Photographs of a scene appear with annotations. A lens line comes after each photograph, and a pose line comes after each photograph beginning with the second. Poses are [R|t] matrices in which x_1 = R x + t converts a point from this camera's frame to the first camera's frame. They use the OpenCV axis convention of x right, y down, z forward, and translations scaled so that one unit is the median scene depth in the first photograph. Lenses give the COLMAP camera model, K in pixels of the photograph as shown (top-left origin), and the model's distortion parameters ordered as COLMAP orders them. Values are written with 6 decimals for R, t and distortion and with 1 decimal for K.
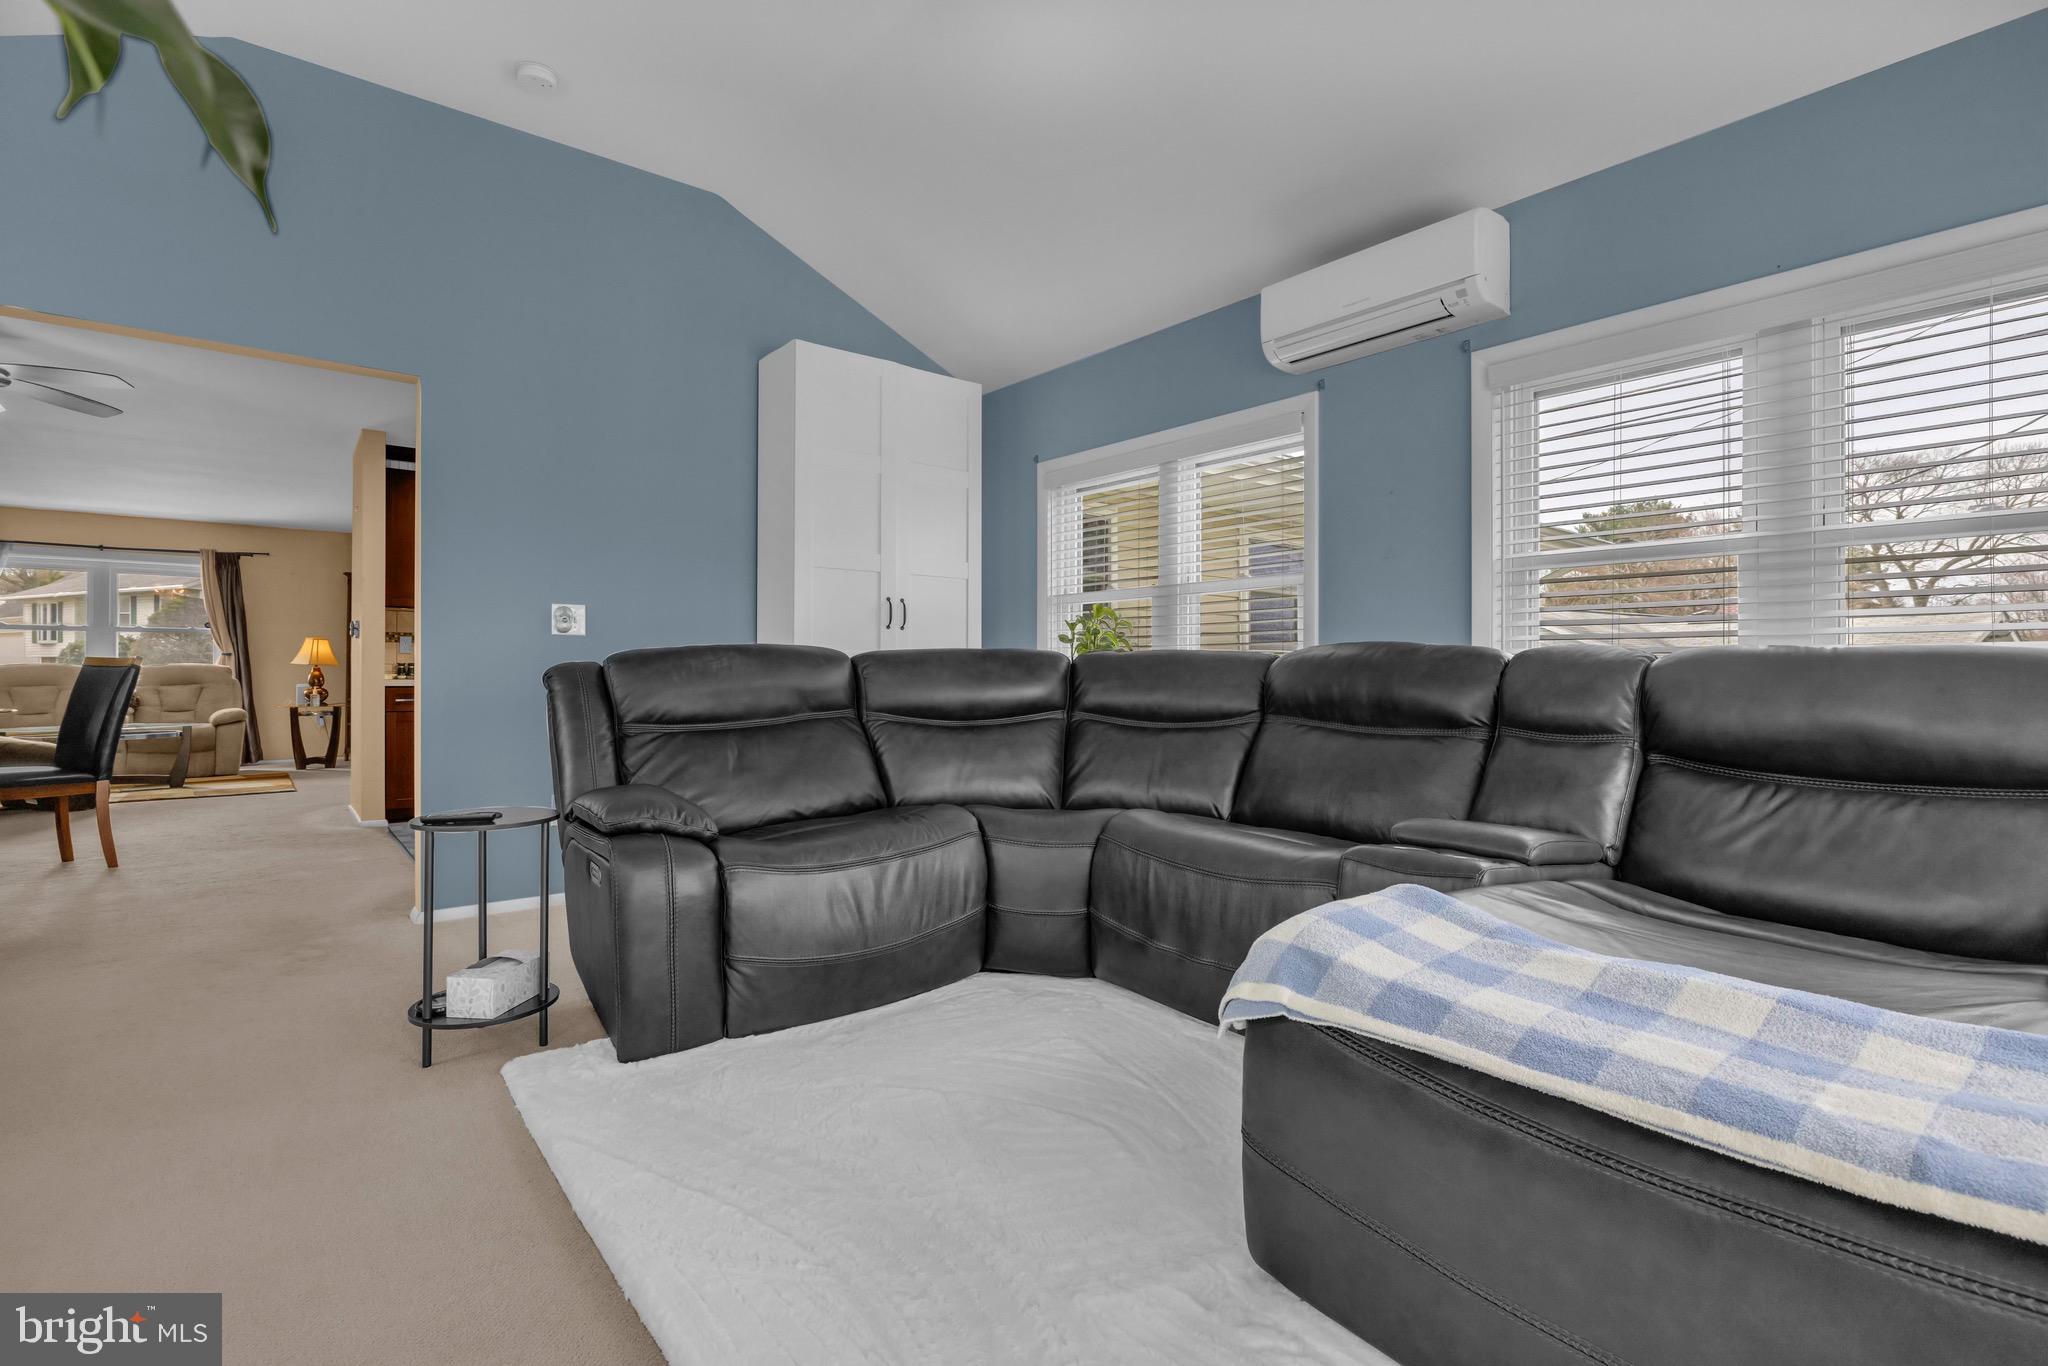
lens RADIAL K [[925.8, 0, 1007.8], [0, 925.8, 671.9], [0, 0, 1]] dist [-0.001098, -0.000104]
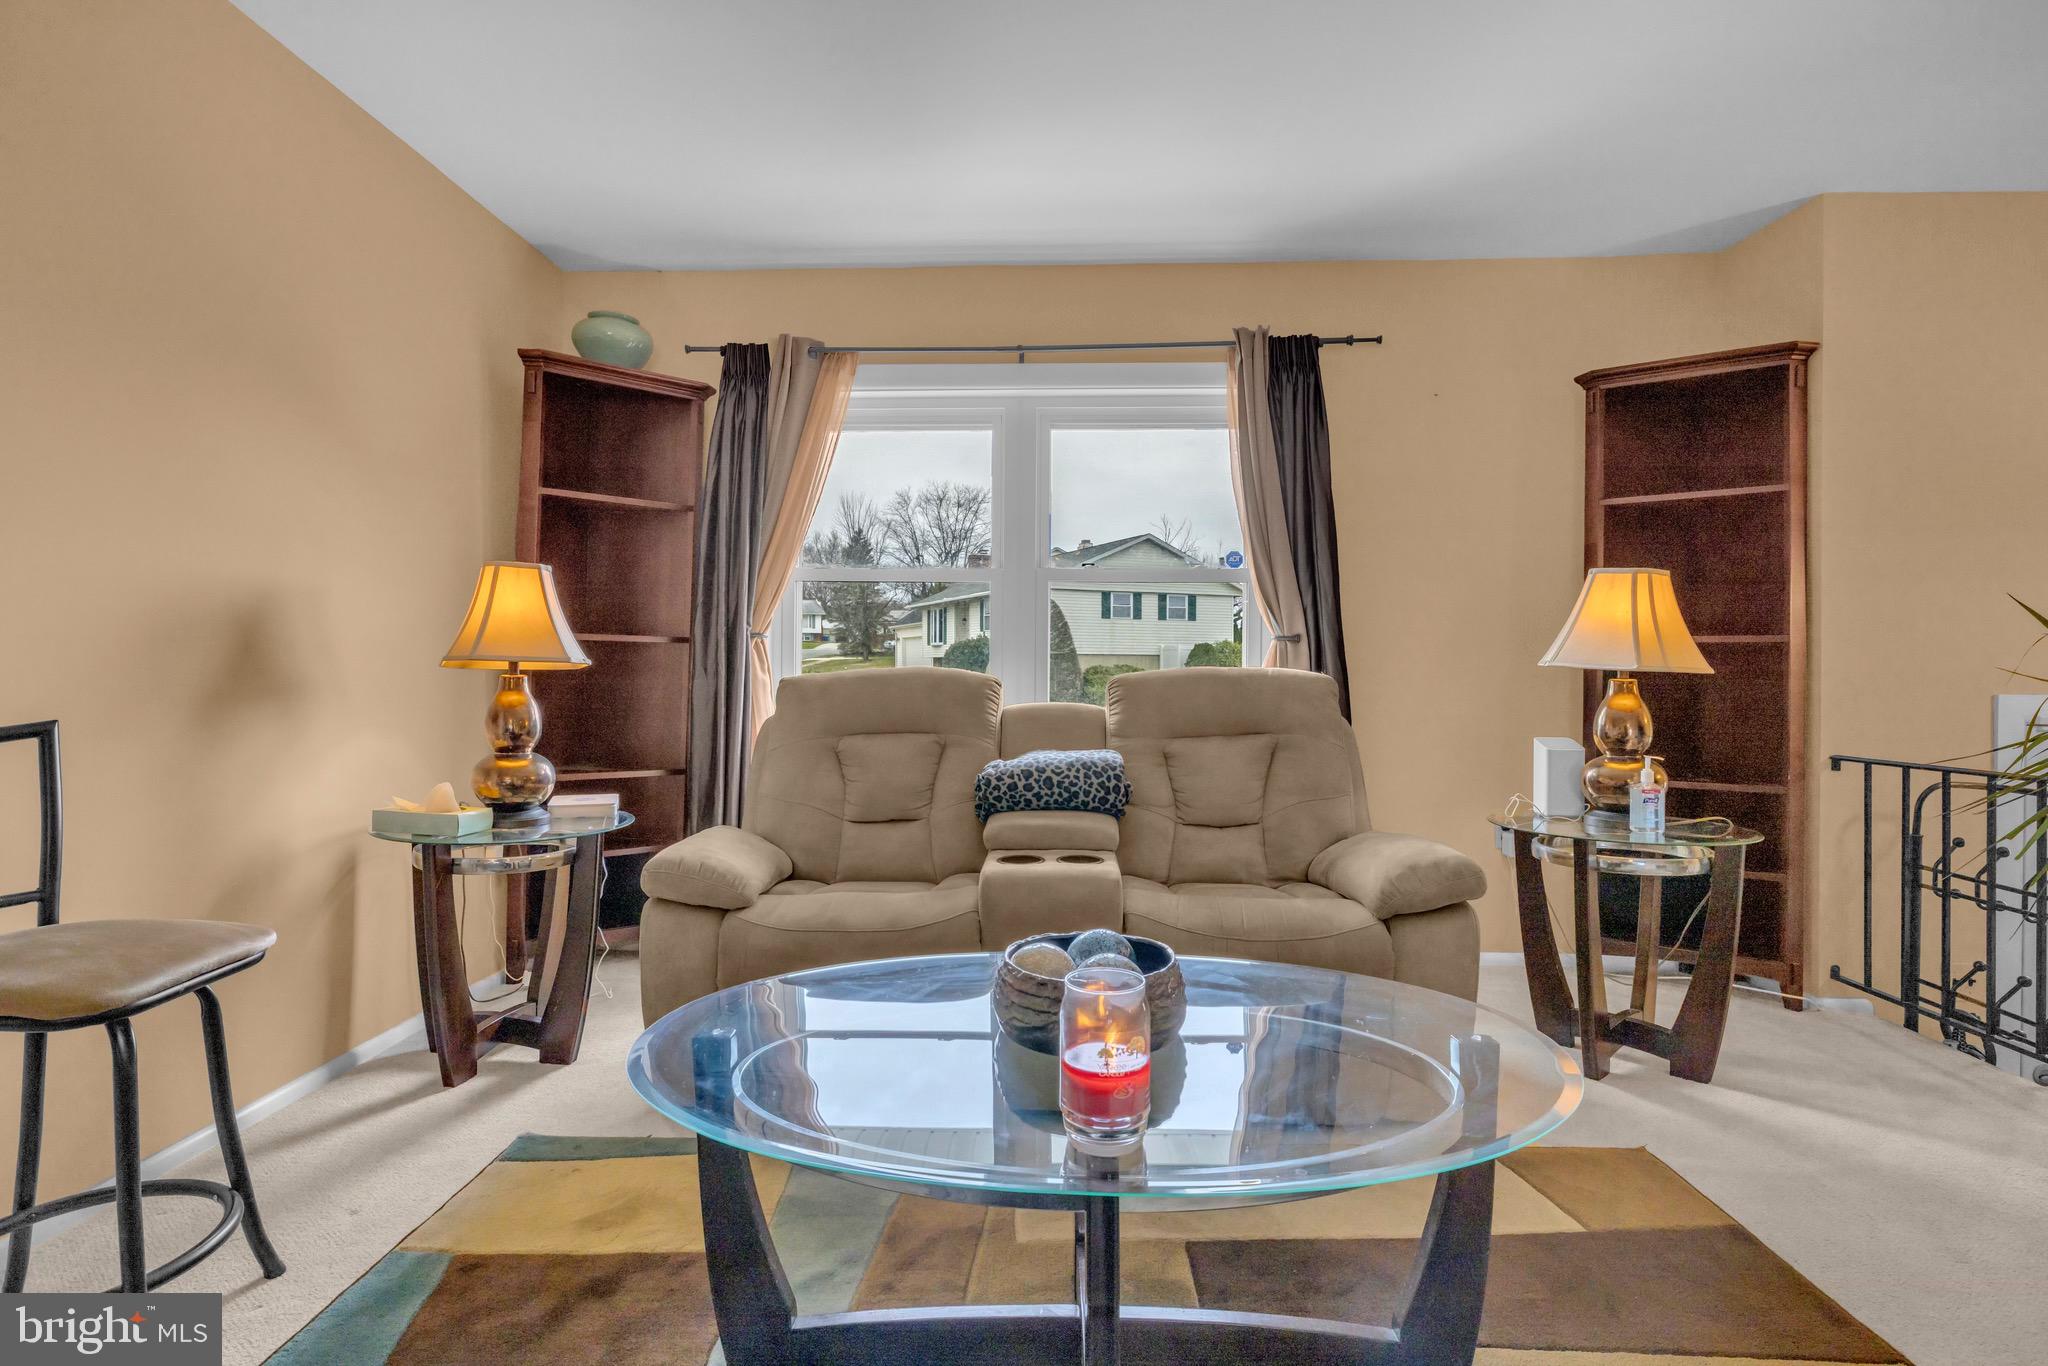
lens RADIAL K [[859.6, 0, 1020.6], [0, 859.6, 672.2], [0, 0, 1]] dist [0.000210, 0.000455]
pose [[0.756907, 0.001797, -0.653520, -0.726337], [-0.003403, 0.999993, -0.001192, -0.005686], [0.653513, 0.003127, 0.756909, 0.711421]]
